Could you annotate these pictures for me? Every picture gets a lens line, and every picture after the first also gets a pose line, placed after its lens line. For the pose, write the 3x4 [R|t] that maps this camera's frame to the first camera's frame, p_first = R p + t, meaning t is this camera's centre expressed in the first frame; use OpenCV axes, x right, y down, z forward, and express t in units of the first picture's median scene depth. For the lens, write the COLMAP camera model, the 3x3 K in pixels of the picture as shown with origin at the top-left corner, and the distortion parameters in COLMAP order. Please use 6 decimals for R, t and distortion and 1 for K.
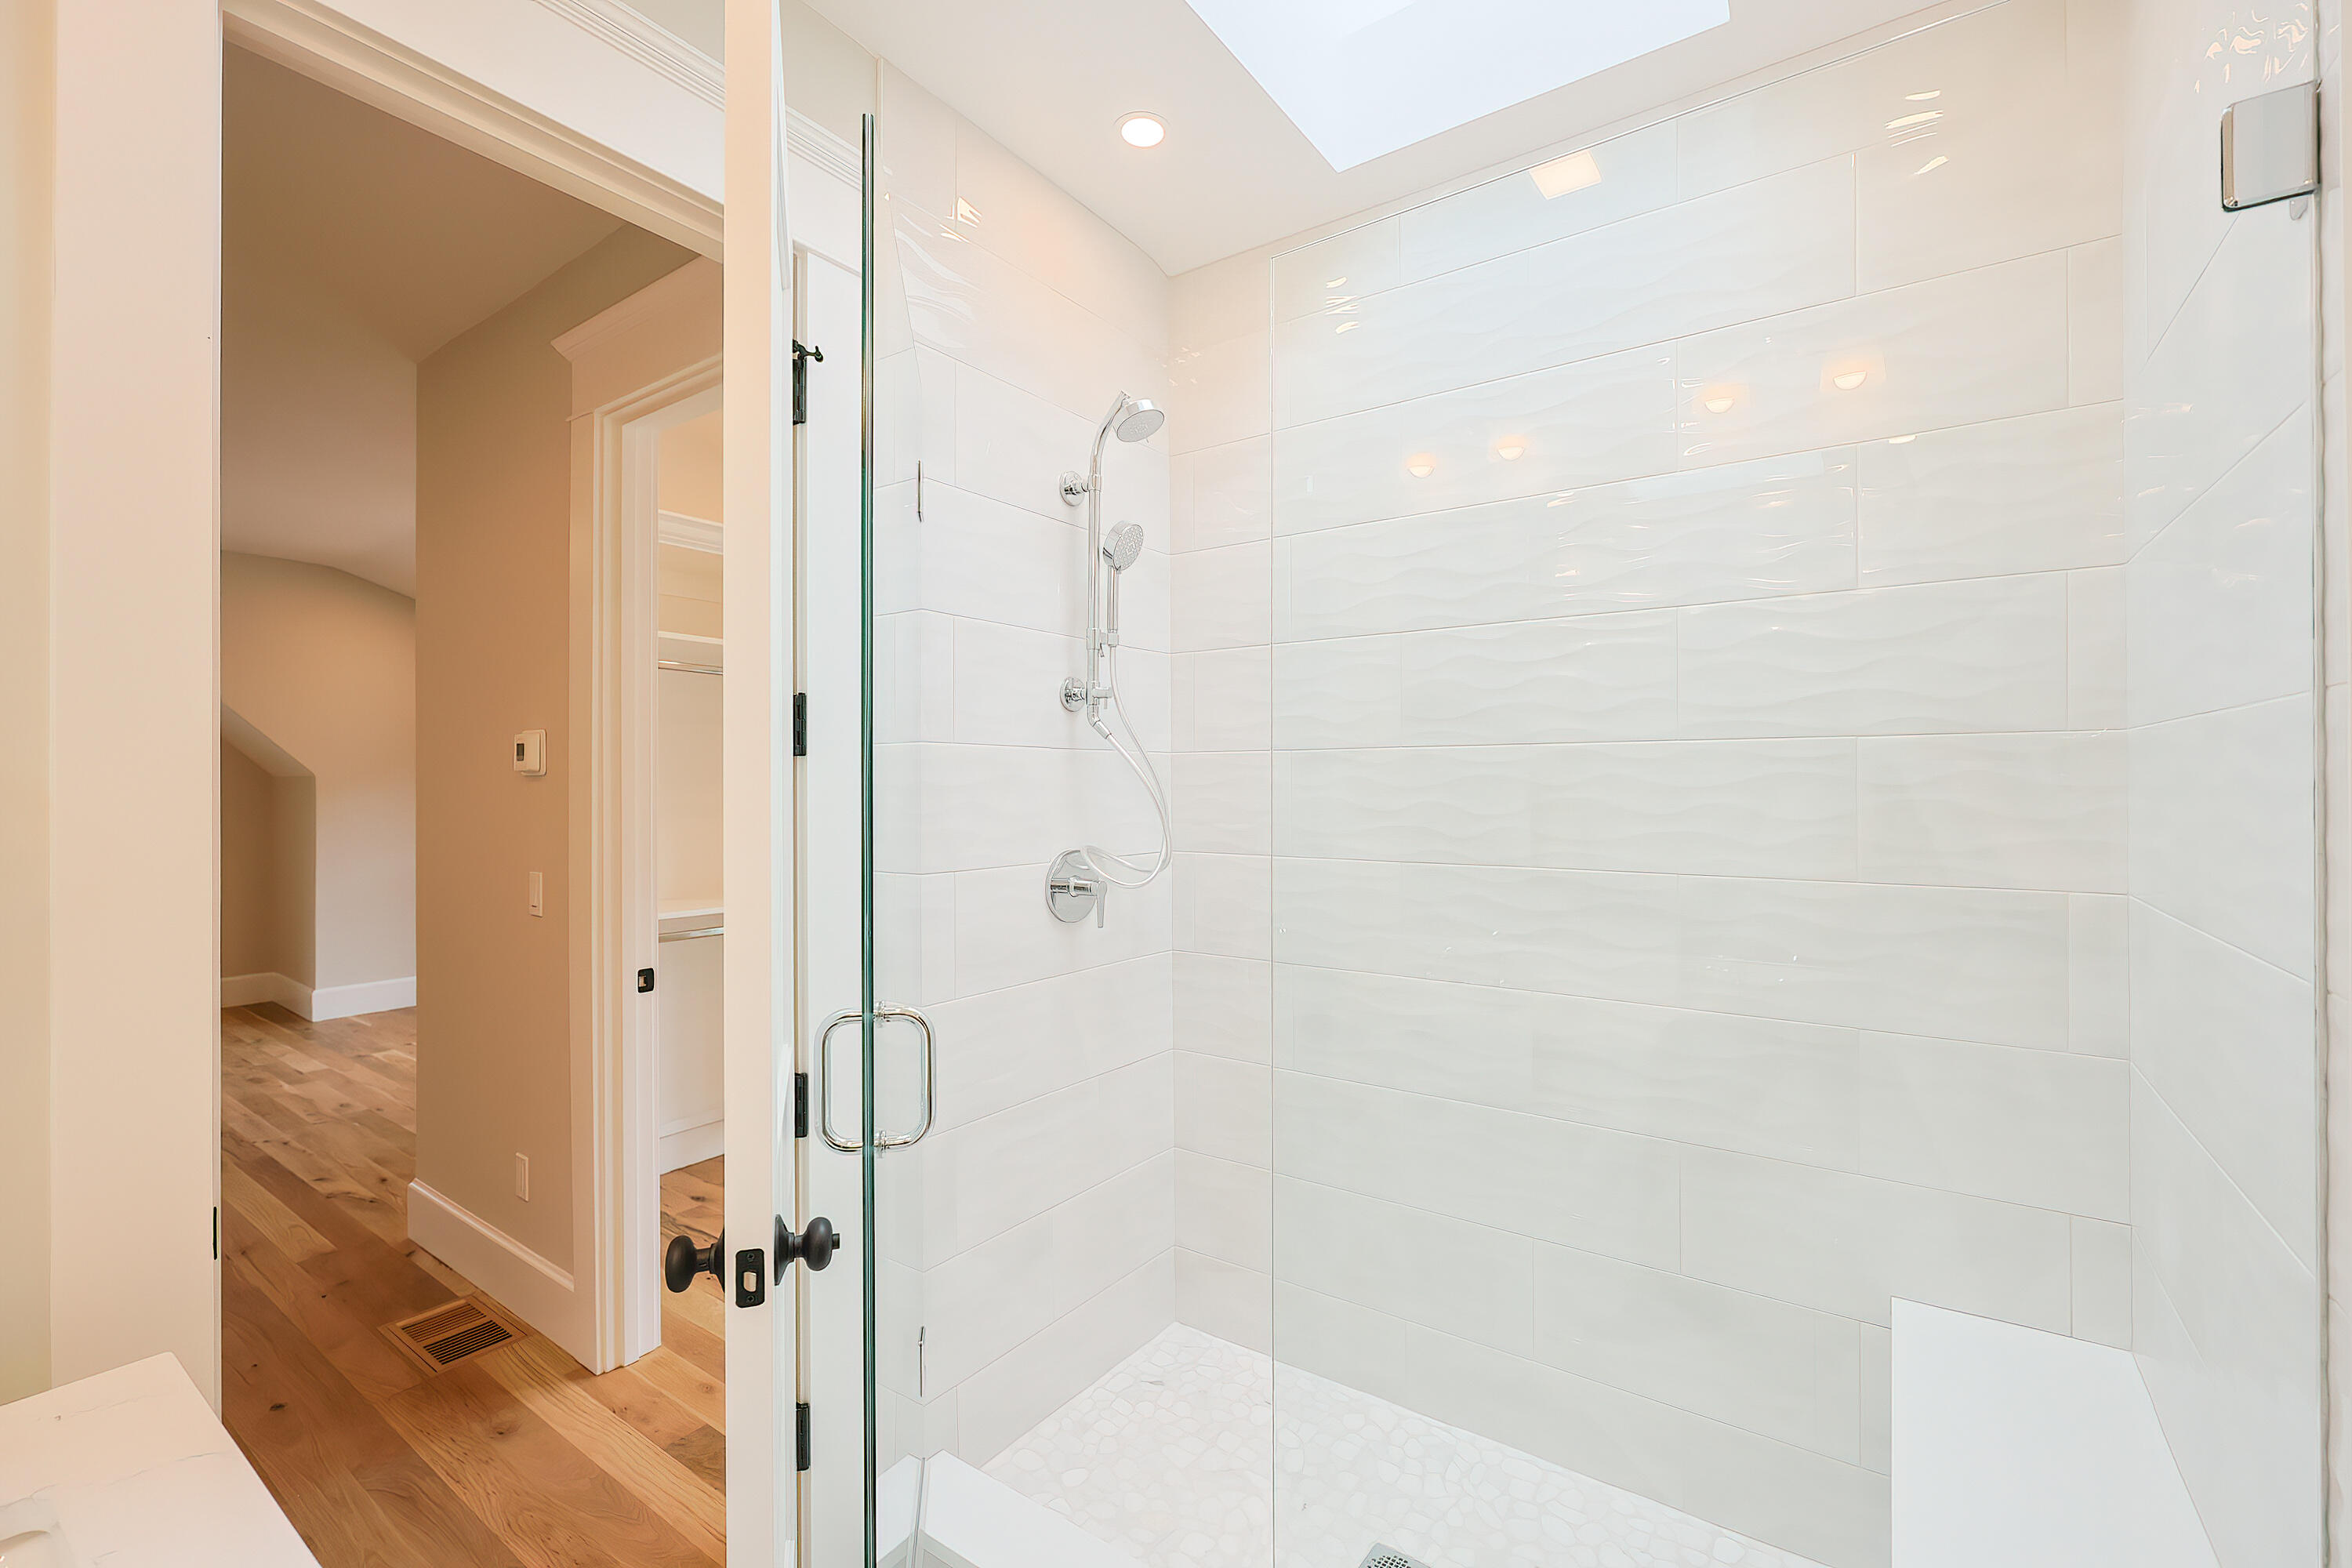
lens RADIAL K [[978.1, 0, 1181.8], [0, 978.1, 778.4], [0, 0, 1]] dist [-0.000063, 0.000214]
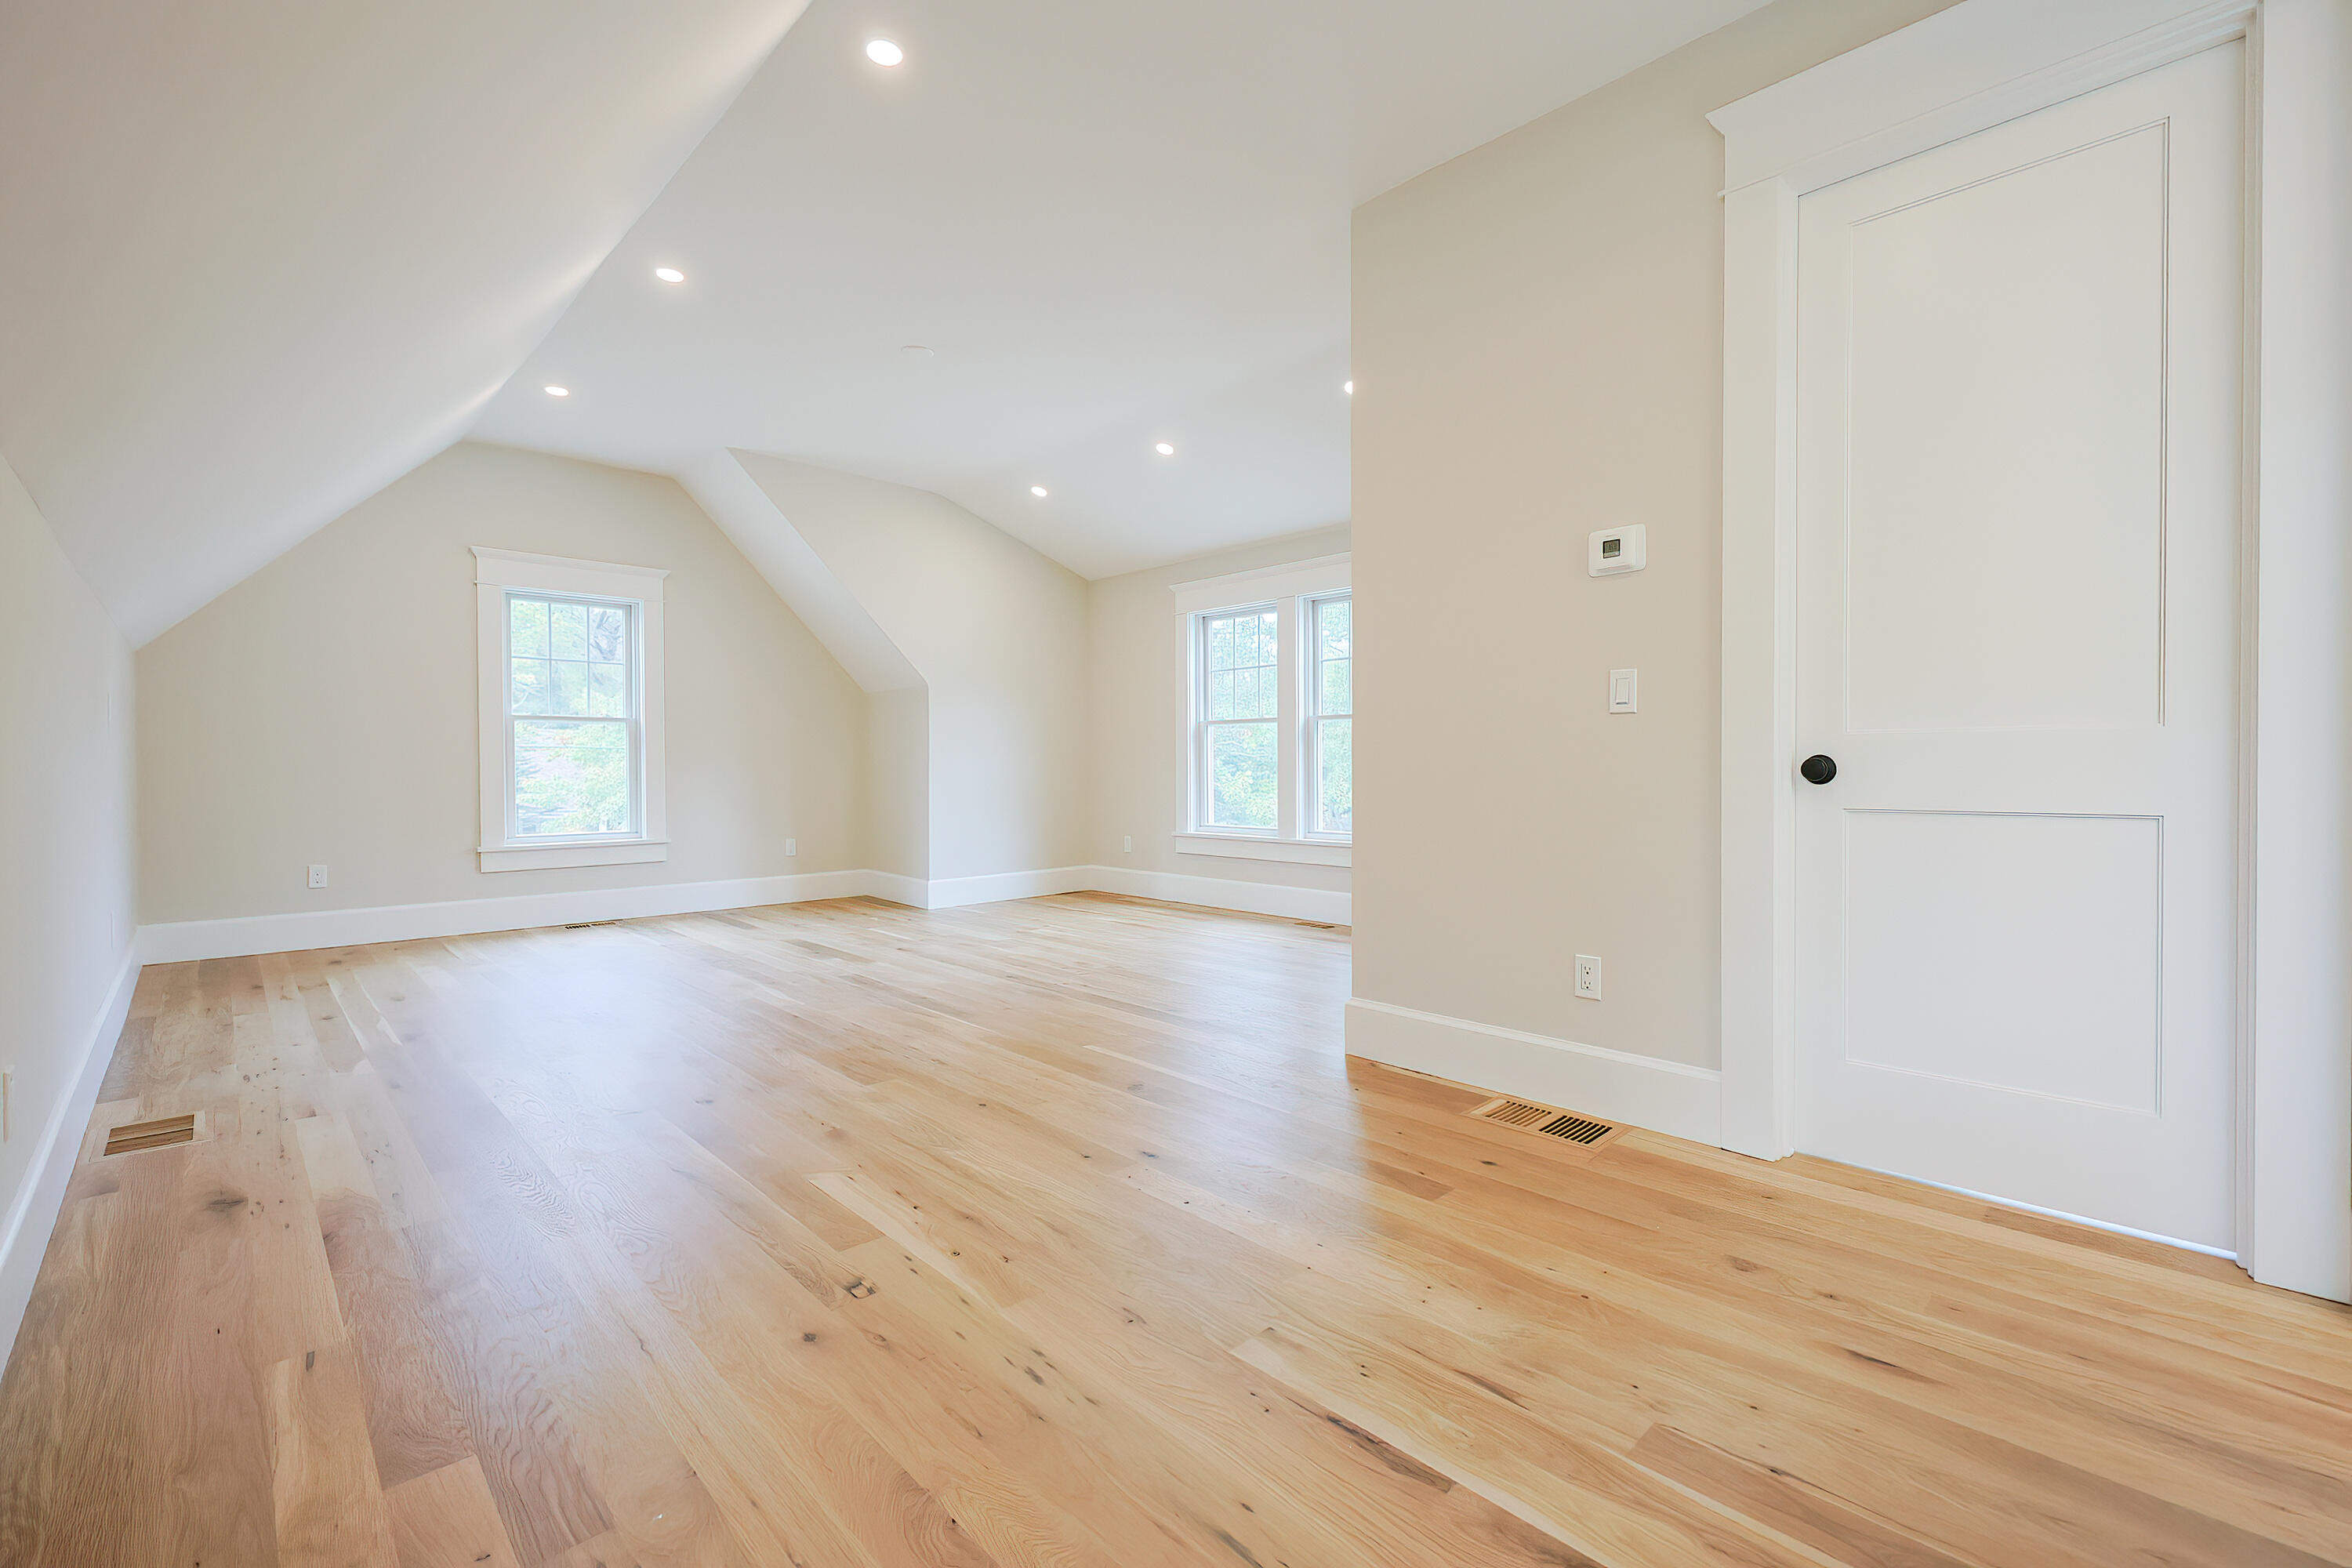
lens RADIAL K [[978.1, 0, 1181.8], [0, 978.1, 778.4], [0, 0, 1]] dist [-0.000063, 0.000214]
pose [[0.984194, -0.004344, -0.177042, -0.876780], [0.007955, 0.999774, 0.019695, 0.173134], [0.176917, -0.020792, 0.984006, -0.057158]]
